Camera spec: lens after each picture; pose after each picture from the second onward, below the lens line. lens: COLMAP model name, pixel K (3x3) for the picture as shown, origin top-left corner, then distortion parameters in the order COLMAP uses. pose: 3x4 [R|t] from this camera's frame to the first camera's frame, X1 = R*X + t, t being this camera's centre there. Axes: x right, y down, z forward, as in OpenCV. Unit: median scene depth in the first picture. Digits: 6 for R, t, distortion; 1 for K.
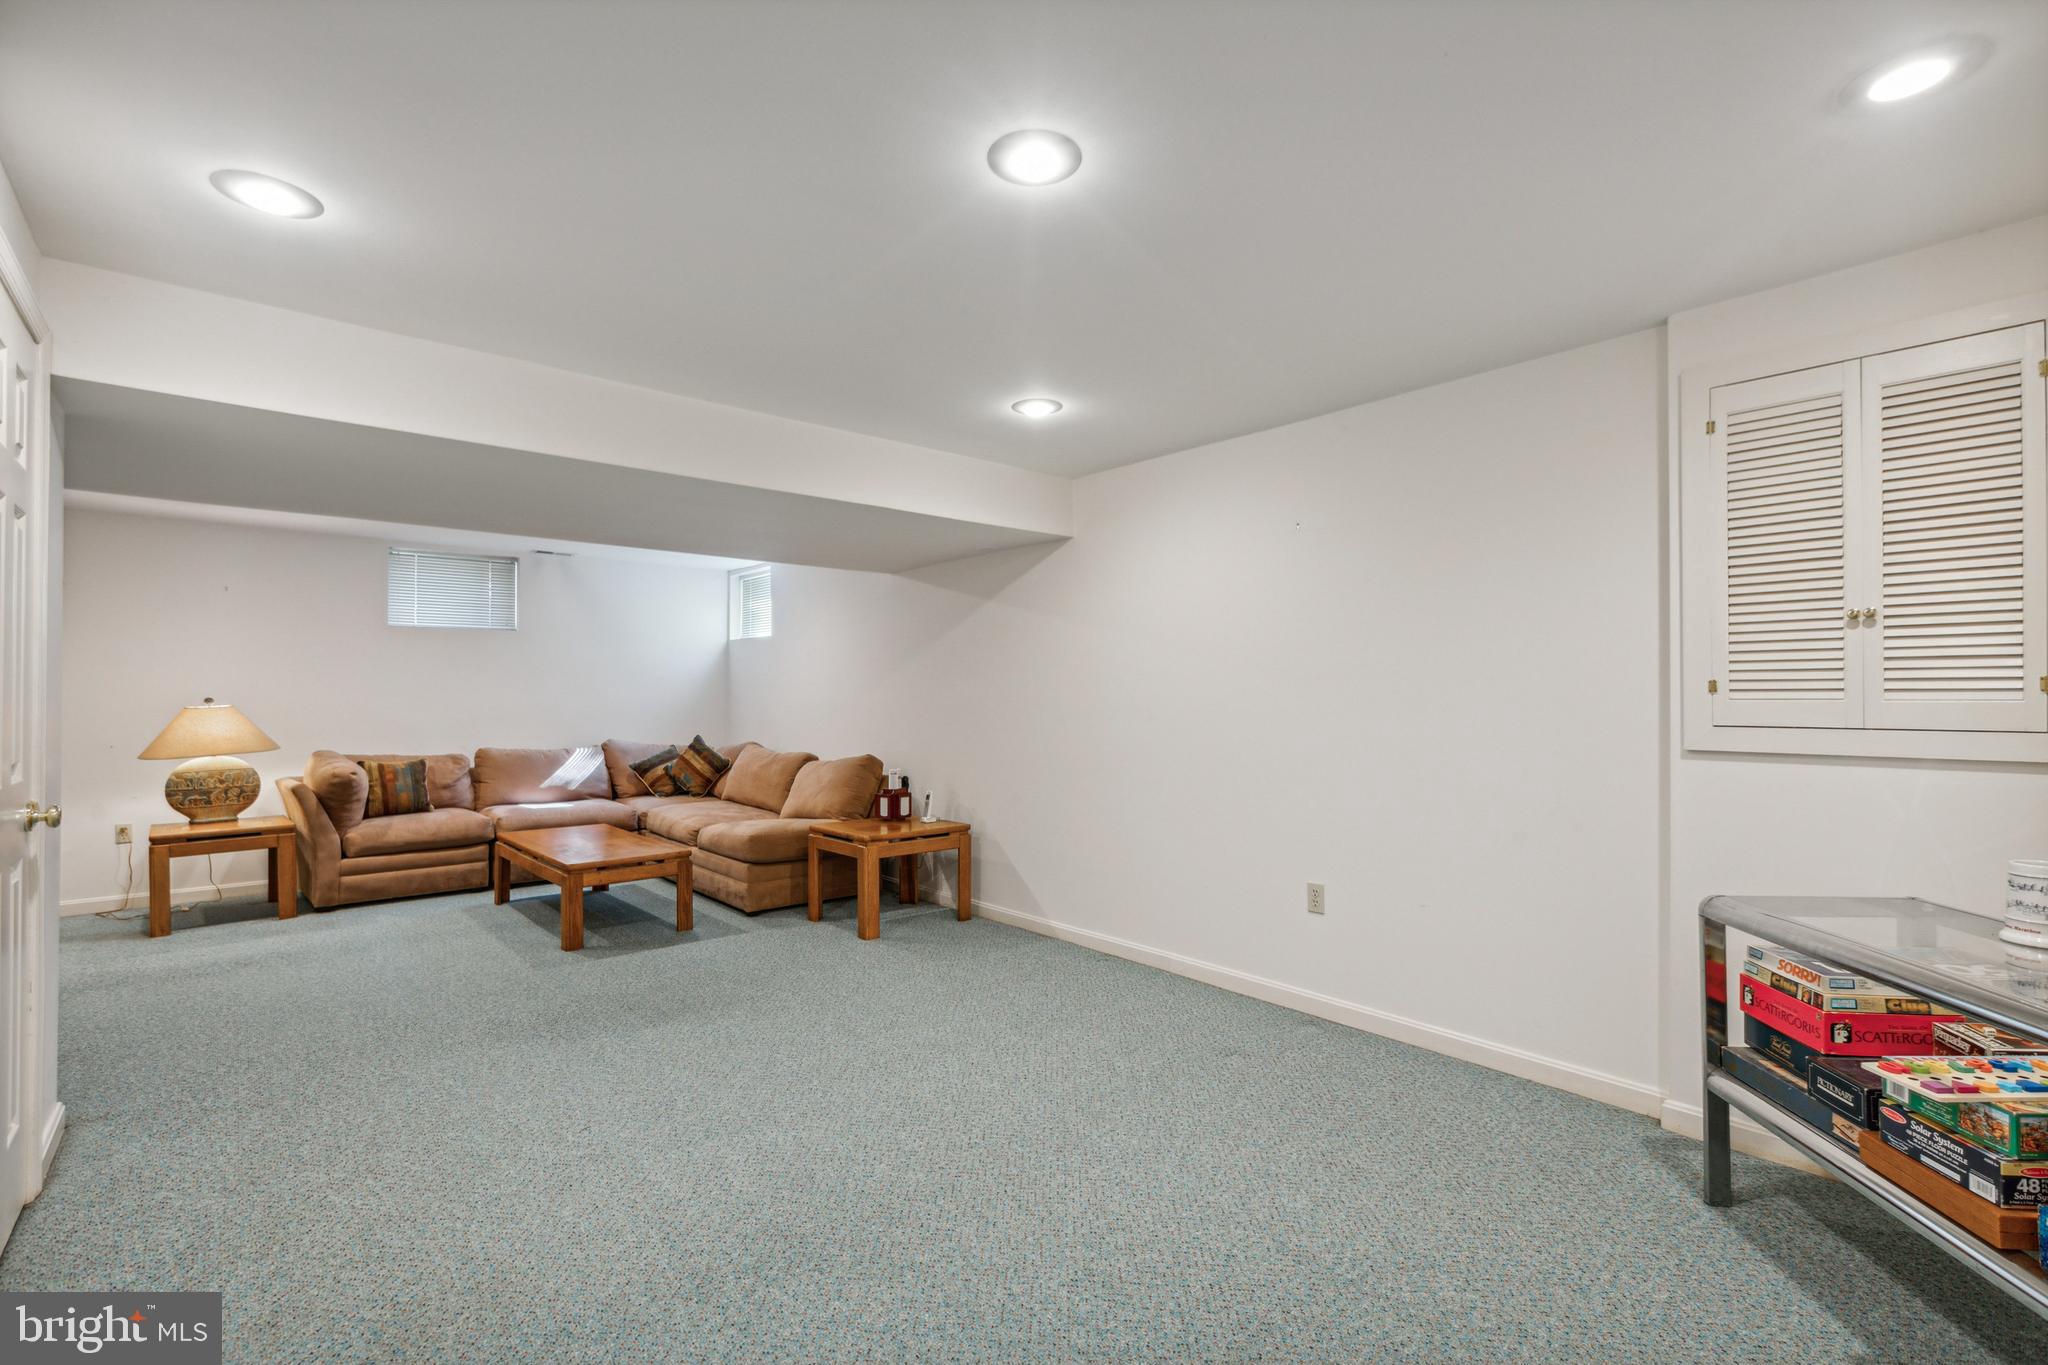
lens RADIAL K [[937.9, 0, 1028.8], [0, 937.9, 691.4], [0, 0, 1]] dist [0.000859, 0.009306]
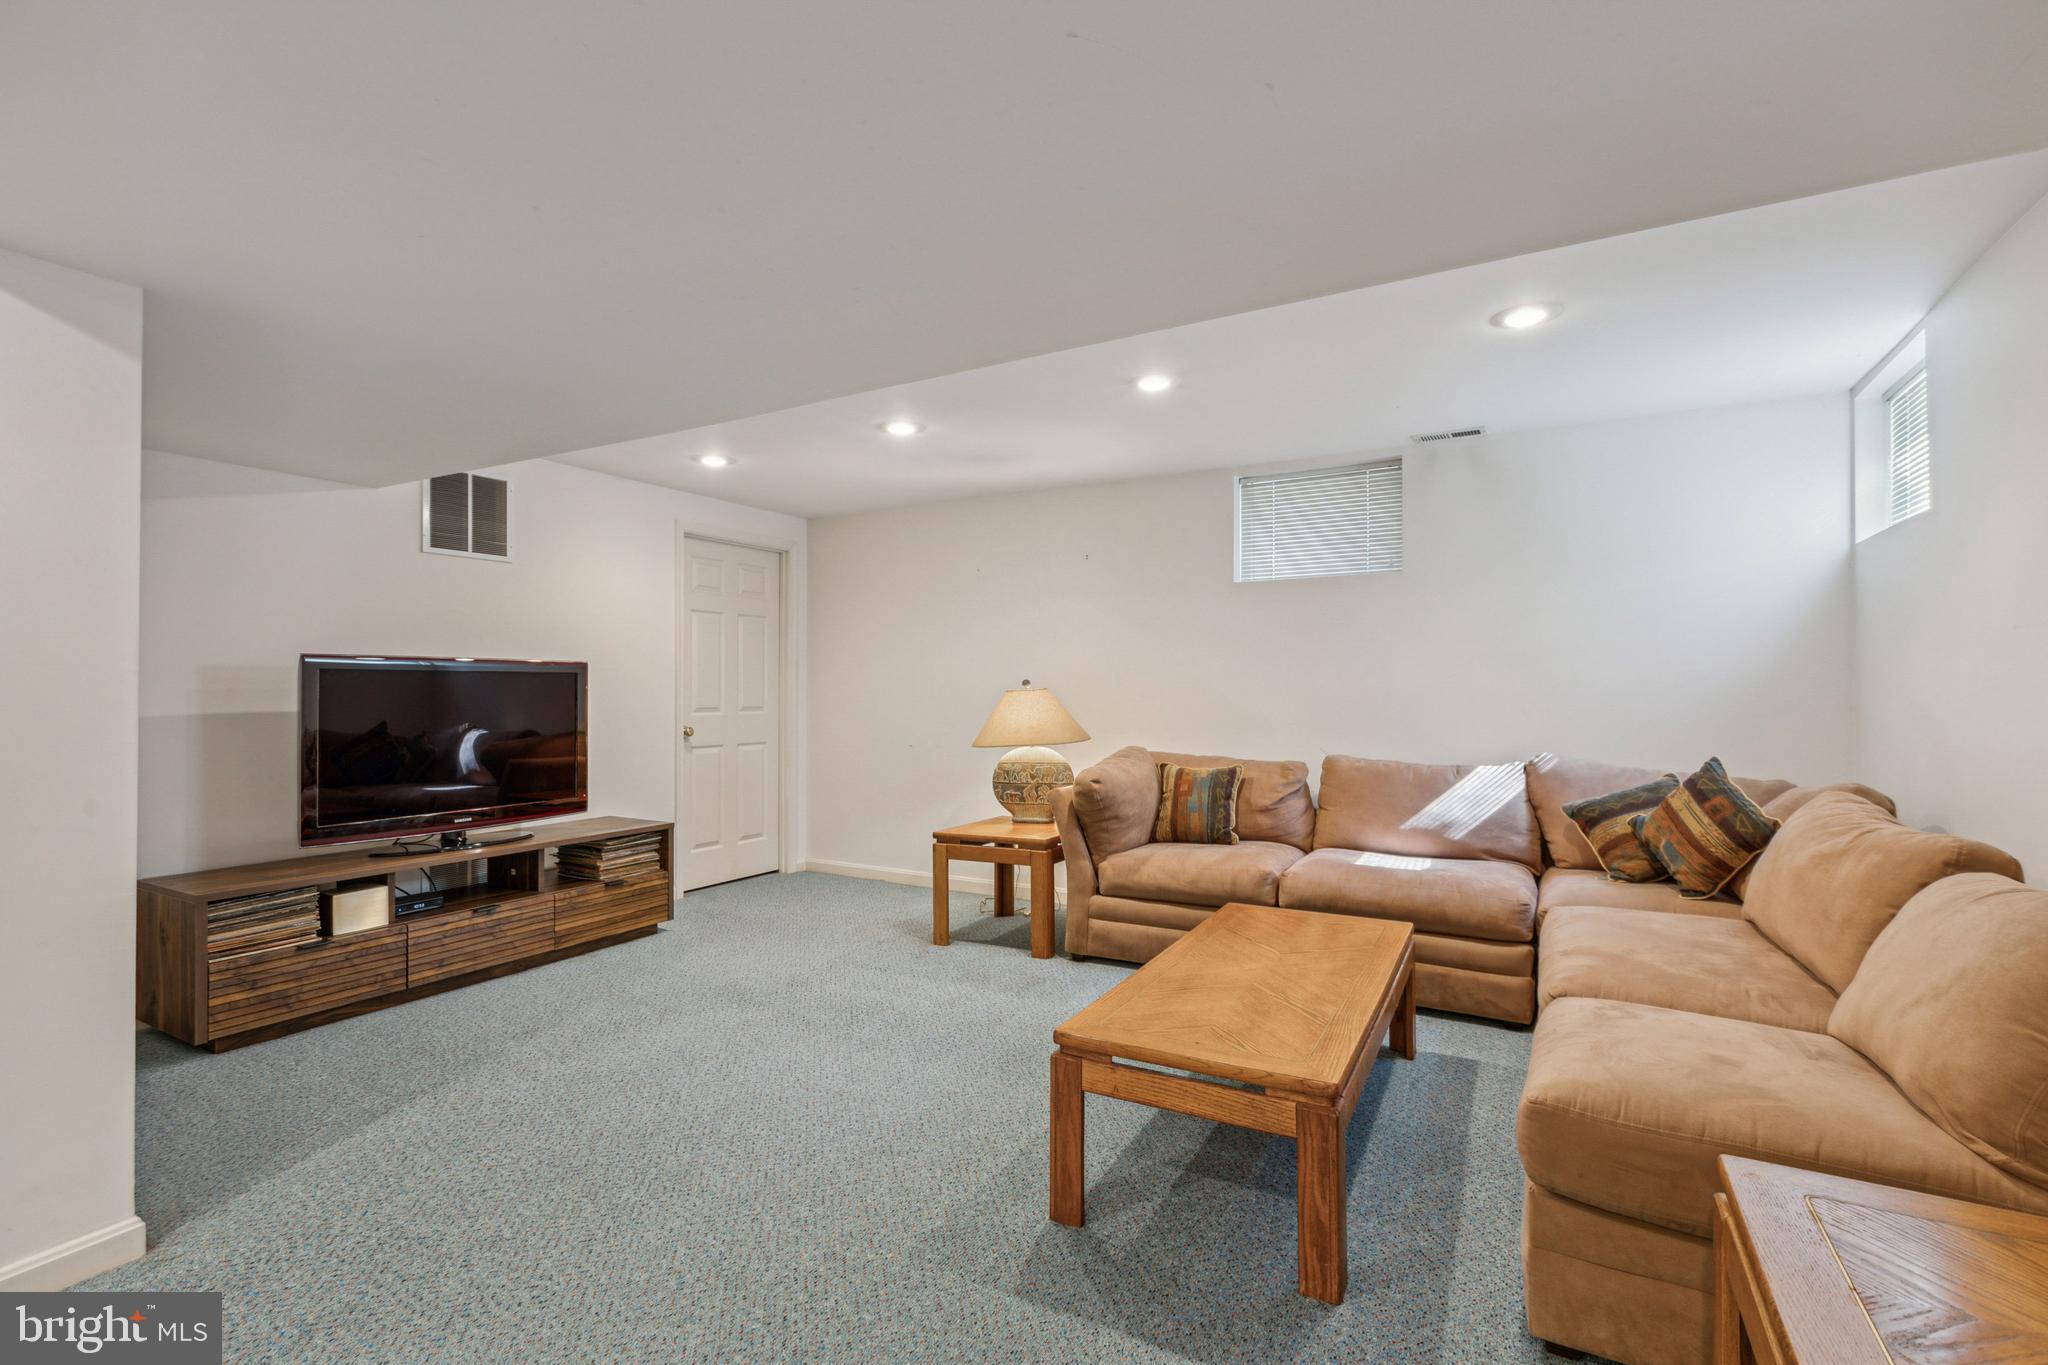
lens RADIAL K [[916.2, 0, 1037.9], [0, 916.2, 679.0], [0, 0, 1]] dist [-0.002087, 0.000073]
pose [[0.330813, -0.010226, -0.943641, -0.051624], [0.008154, 0.999935, -0.007977, 0.011296], [0.943661, -0.005055, 0.330875, 0.649037]]
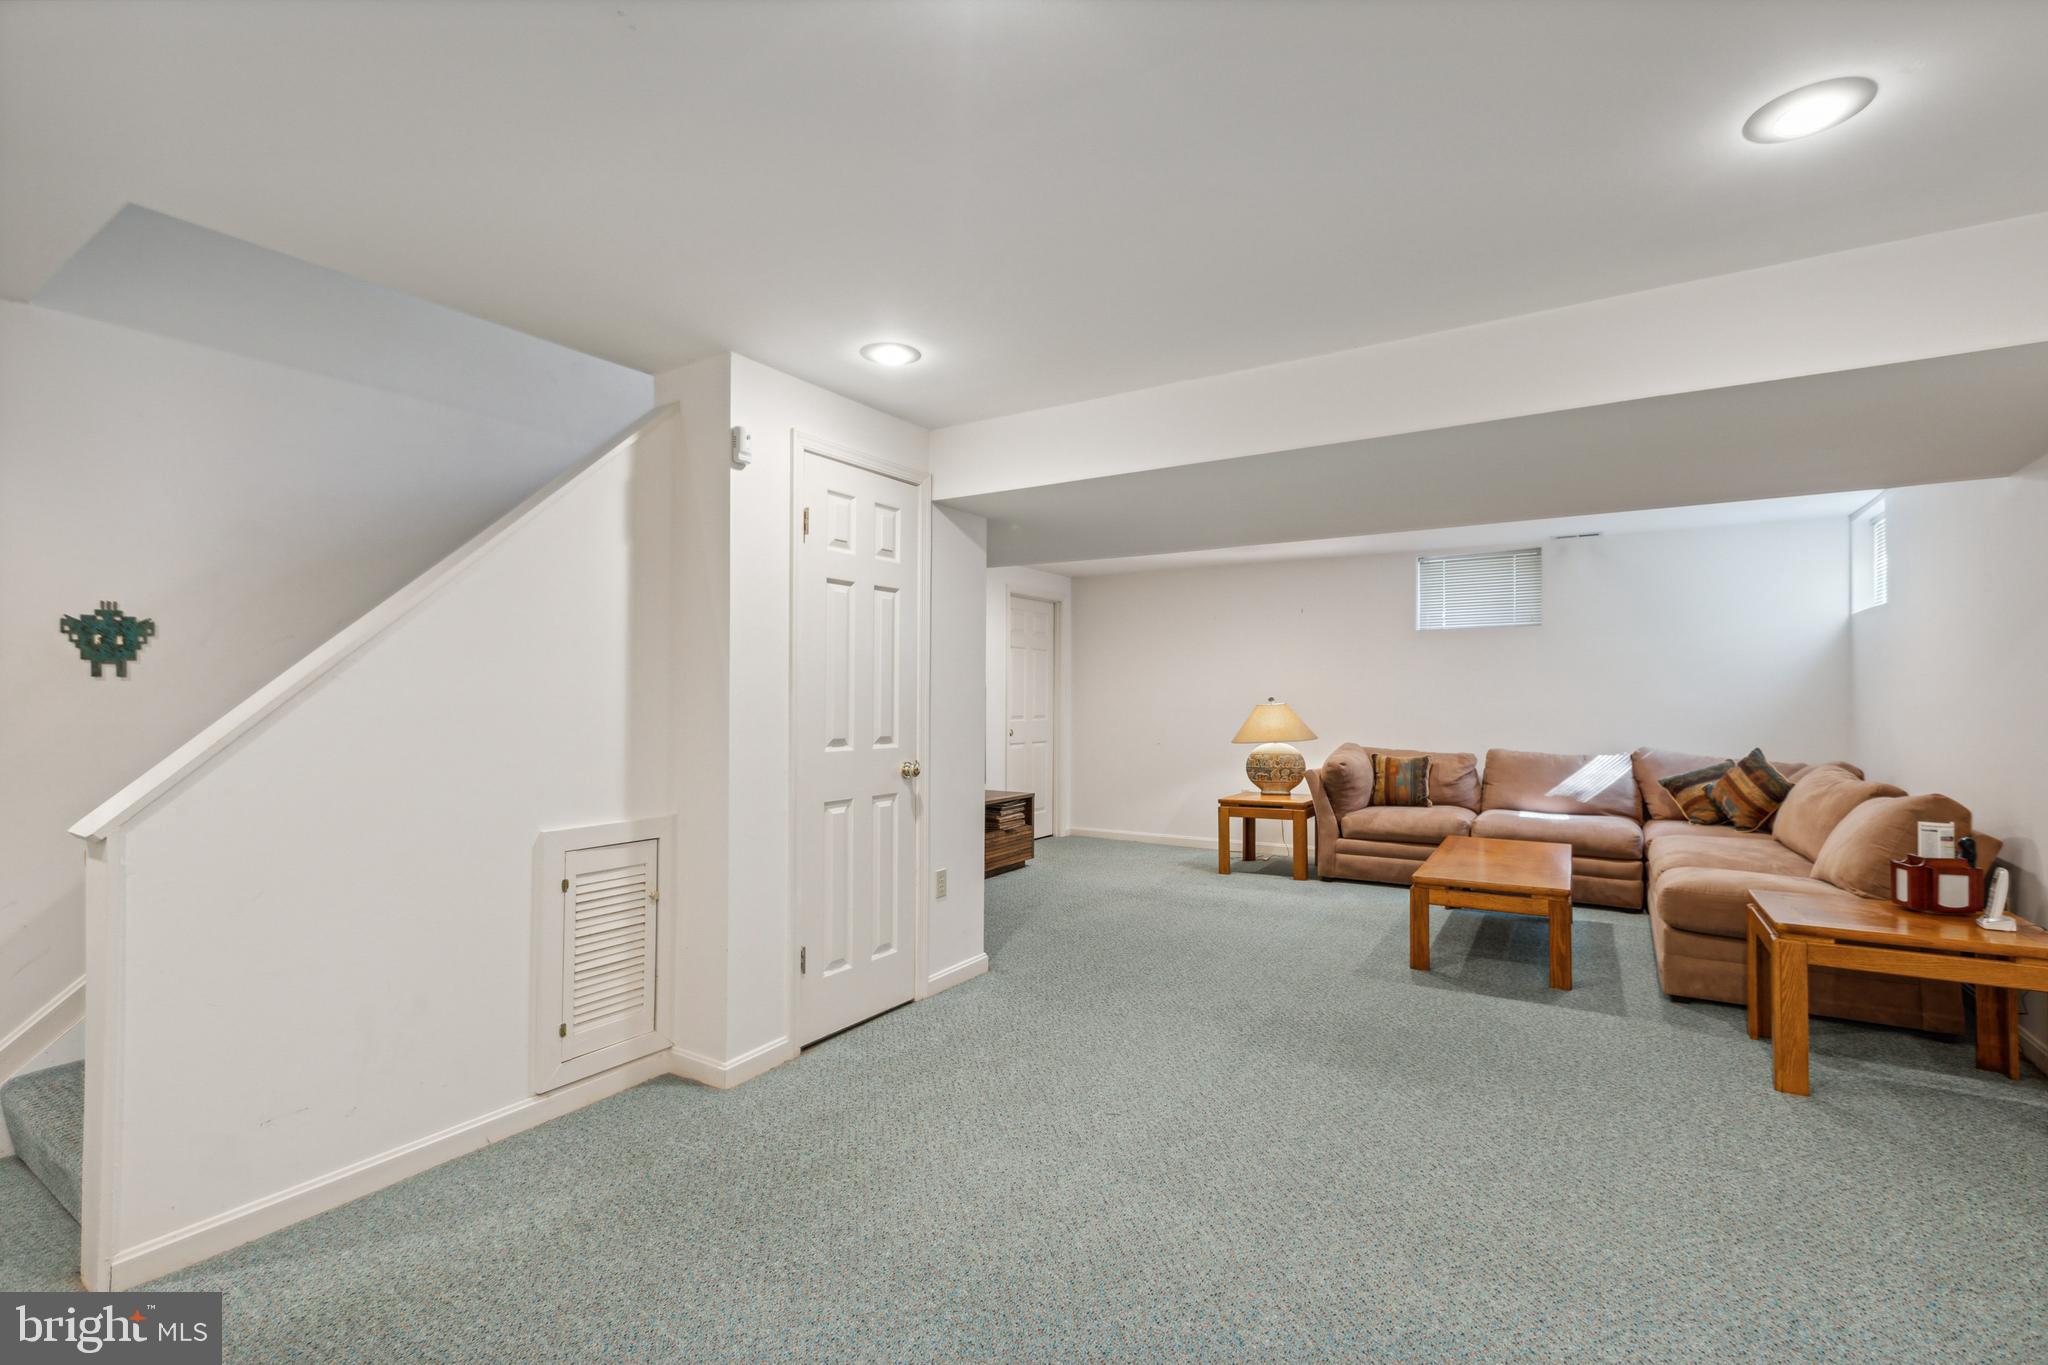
lens RADIAL K [[924.1, 0, 1018.7], [0, 924.1, 688.8], [0, 0, 1]] dist [0.001739, 0.000305]
pose [[0.281881, -0.008604, -0.959411, 0.218169], [0.006905, 0.999952, -0.006939, 0.001202], [0.959425, -0.004669, 0.281927, 0.279938]]
